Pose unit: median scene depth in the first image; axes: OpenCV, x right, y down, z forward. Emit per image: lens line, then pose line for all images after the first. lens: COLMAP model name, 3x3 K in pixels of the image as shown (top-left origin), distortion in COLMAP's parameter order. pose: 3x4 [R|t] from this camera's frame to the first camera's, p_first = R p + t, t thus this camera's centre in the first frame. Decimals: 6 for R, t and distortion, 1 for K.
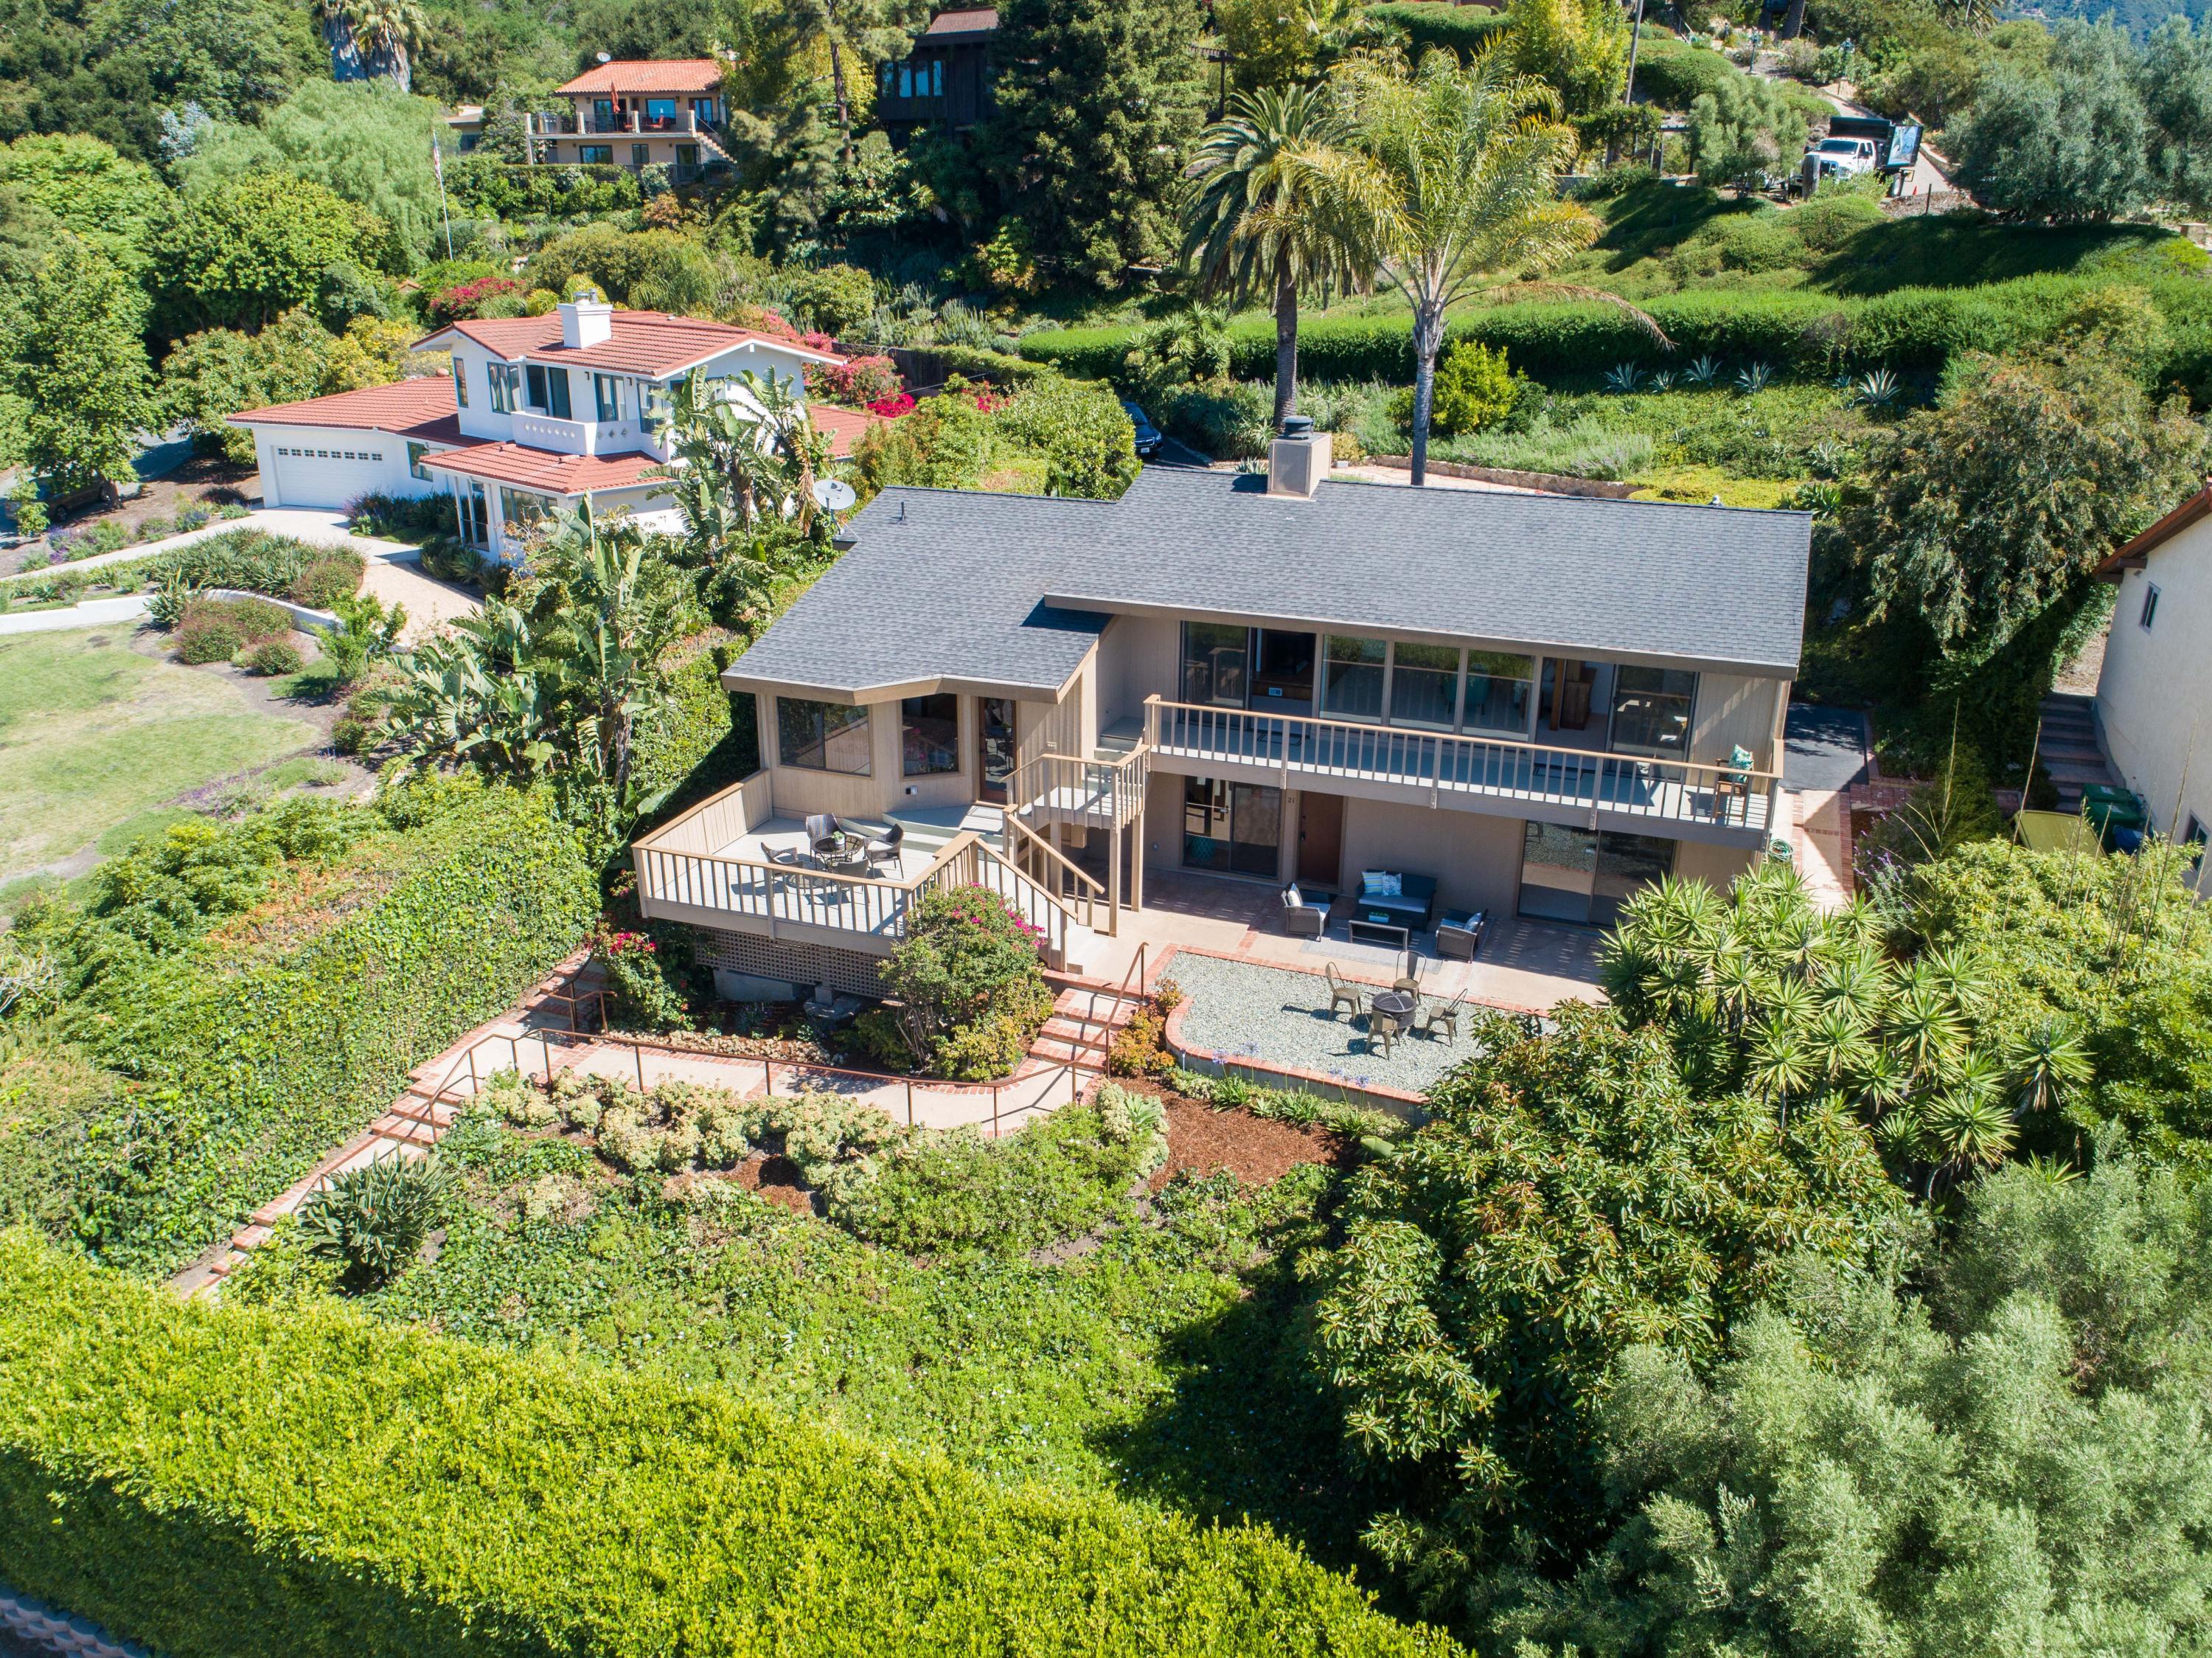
lens RADIAL K [[1705.2, 0, 1090.7], [0, 1705.2, 830.1], [0, 0, 1]] dist [-0.018666, 0.009474]
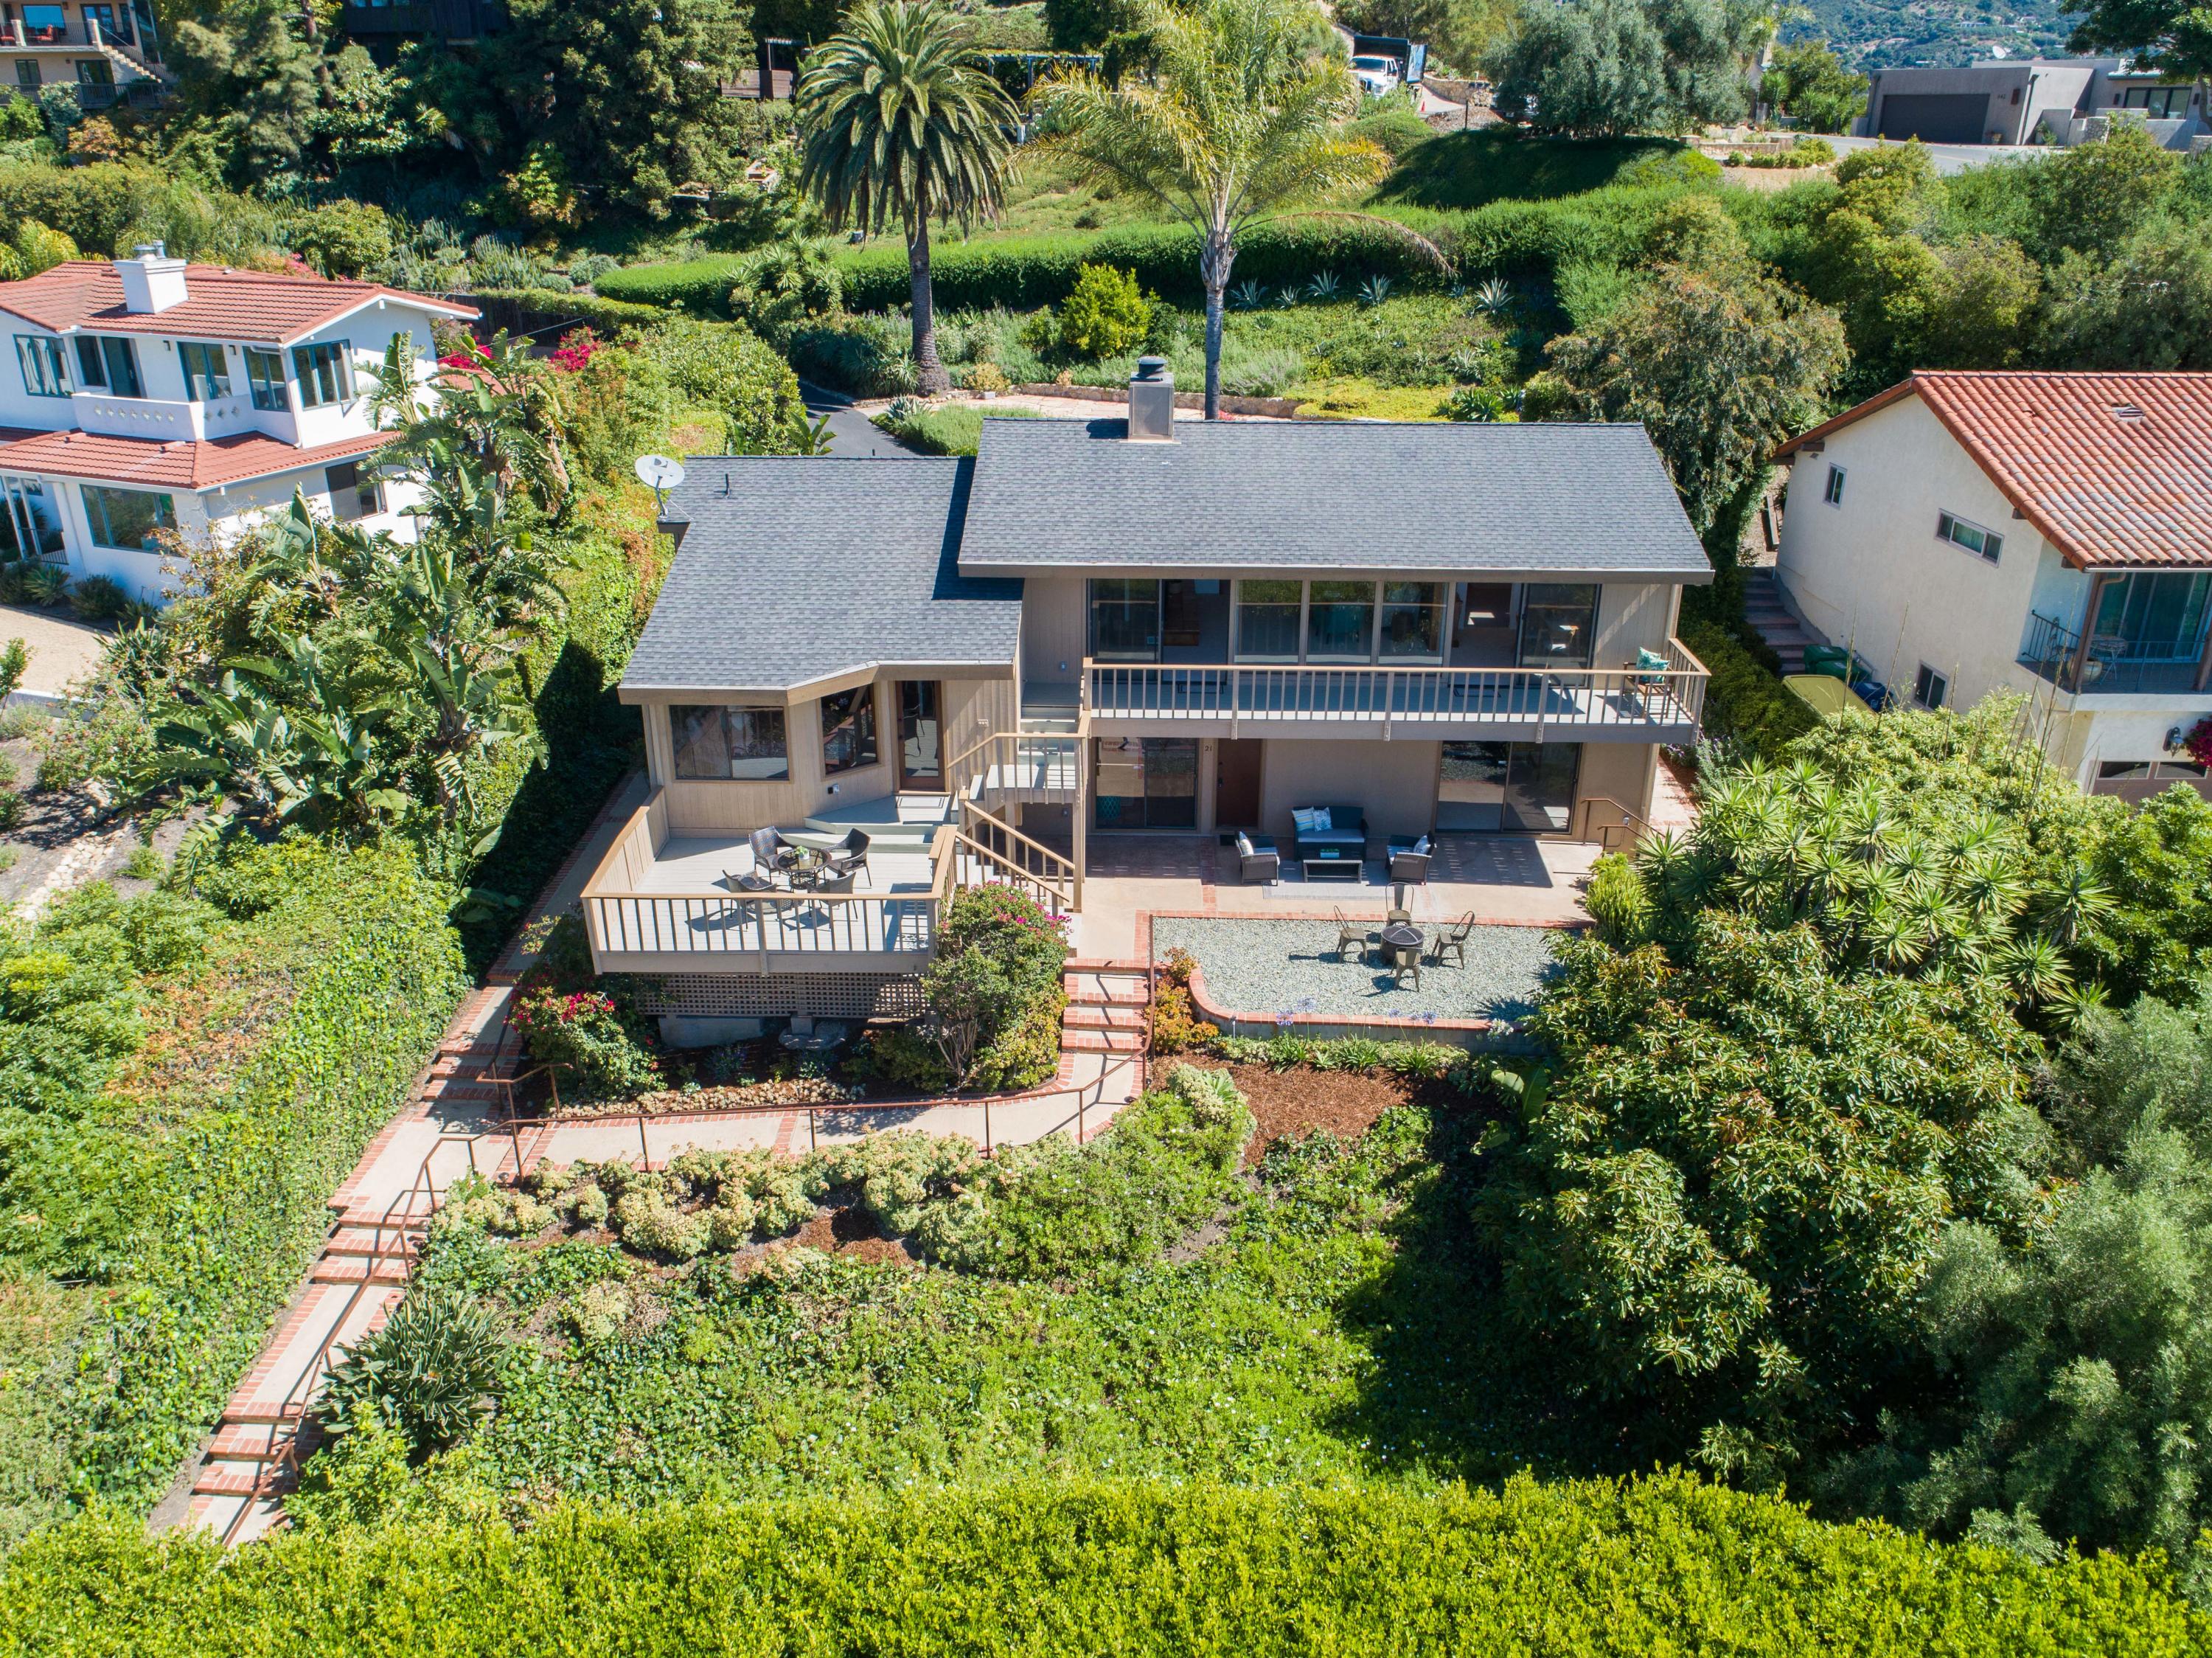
lens RADIAL K [[1705.2, 0, 1090.7], [0, 1705.2, 830.1], [0, 0, 1]] dist [-0.018666, 0.009474]
pose [[0.939121, -0.139419, 0.314028, -0.268338], [0.124826, 0.989967, 0.066215, -0.045300], [-0.320109, -0.022985, 0.947102, 0.081973]]
